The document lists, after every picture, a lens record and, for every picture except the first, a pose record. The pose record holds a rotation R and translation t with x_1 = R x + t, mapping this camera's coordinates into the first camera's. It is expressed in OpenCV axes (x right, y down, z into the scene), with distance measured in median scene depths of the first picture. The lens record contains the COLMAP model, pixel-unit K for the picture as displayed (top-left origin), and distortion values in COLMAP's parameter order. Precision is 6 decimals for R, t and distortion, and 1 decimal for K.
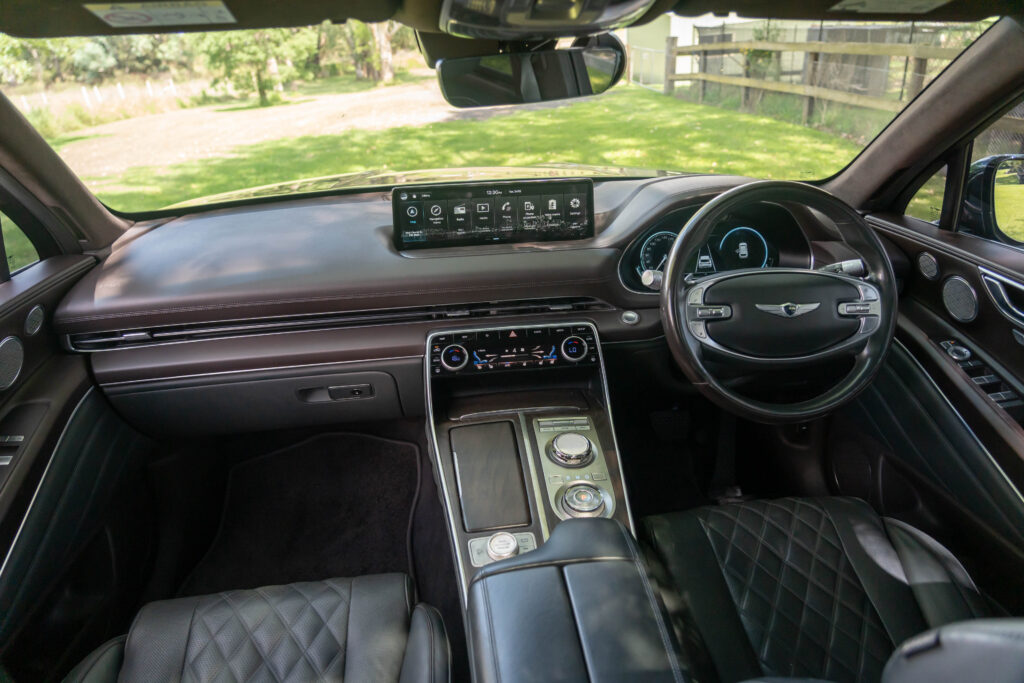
lens RADIAL K [[684.6, 0, 521.9], [0, 684.6, 340.8], [0, 0, 1]] dist [-0.031260, 0.012281]
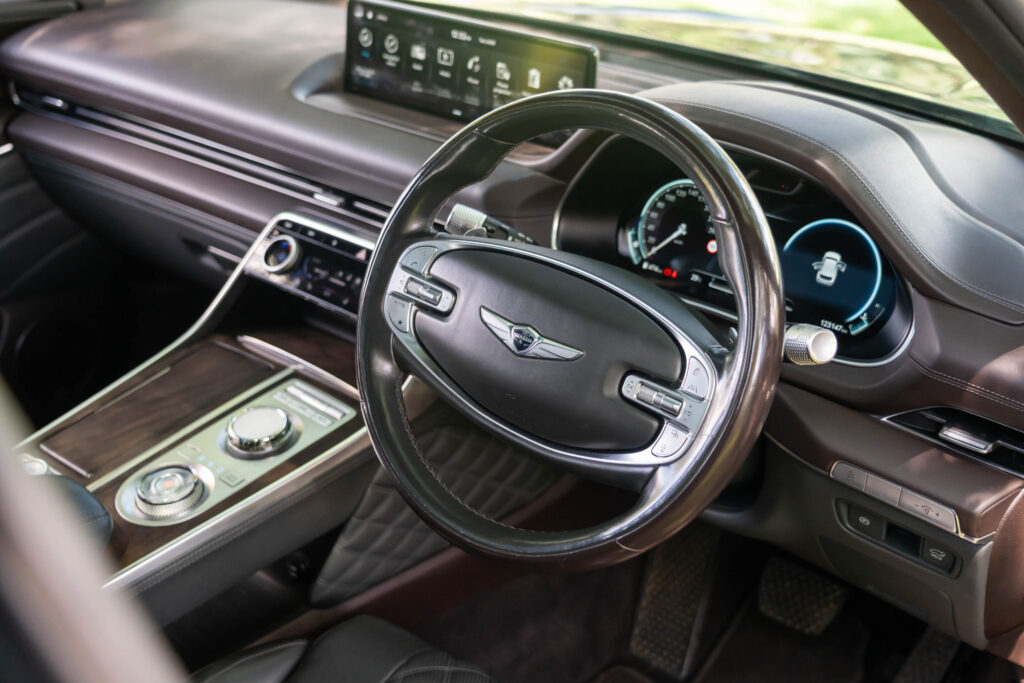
lens RADIAL K [[1200.3, 0, 526.4], [0, 1200.3, 332.7], [0, 0, 1]] dist [0.047989, 0.000000]
pose [[0.680104, 0.356869, -0.640393, 0.794530], [-0.354171, 0.924762, 0.139204, -0.145017], [0.641888, 0.132135, 0.755327, 0.266905]]
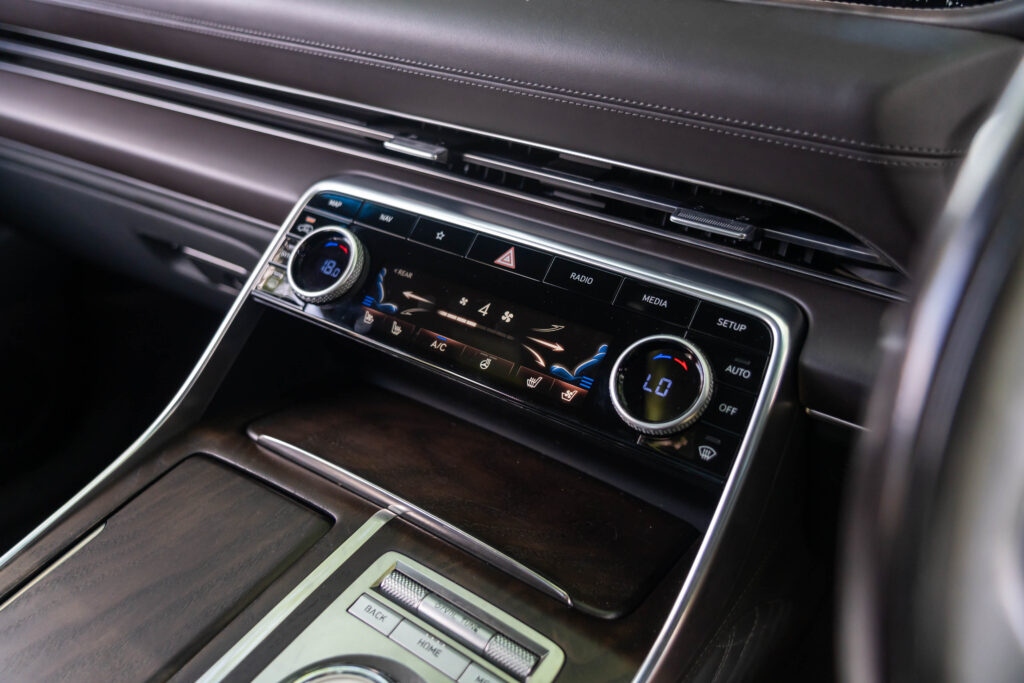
lens RADIAL K [[853.1, 0, 511.7], [0, 853.1, 335.4], [0, 0, 1]] dist [0.000747, 0.025139]
pose [[0.749589, 0.359427, -0.555813, 0.199456], [-0.319726, 0.931875, 0.171421, -0.040987], [0.579562, 0.049212, 0.813441, 0.680777]]
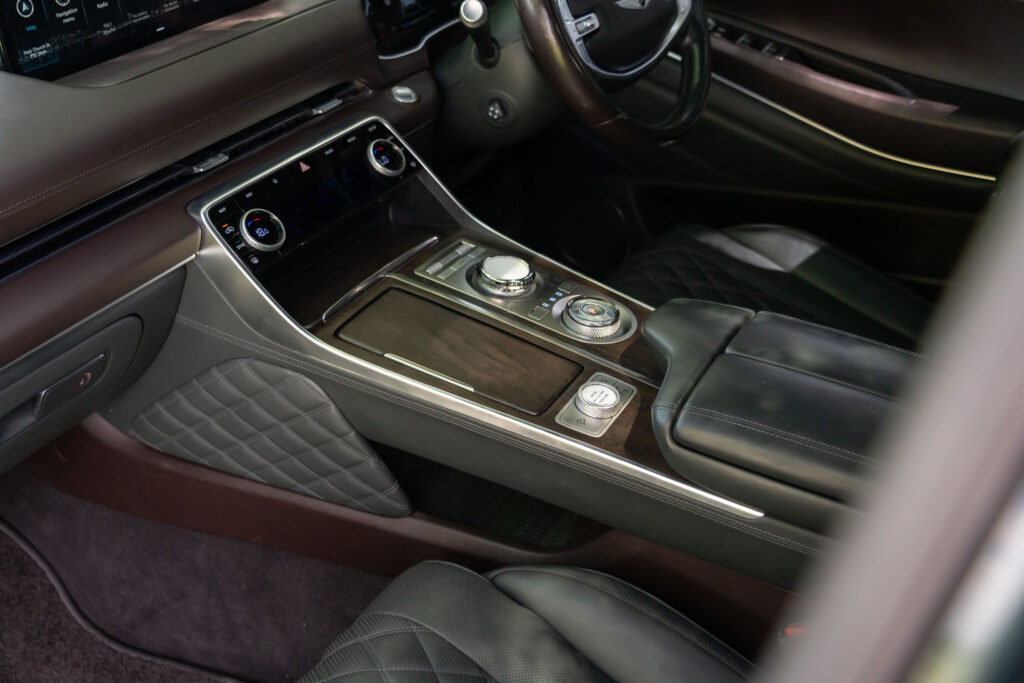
lens RADIAL K [[1152.4, 0, 528.2], [0, 1152.4, 334.1], [0, 0, 1]] dist [0.037759, 0.000000]
pose [[0.599576, -0.407492, 0.688809, -0.632525], [0.346430, 0.908004, 0.235614, -0.045163], [-0.721453, 0.097356, 0.685586, 0.174063]]
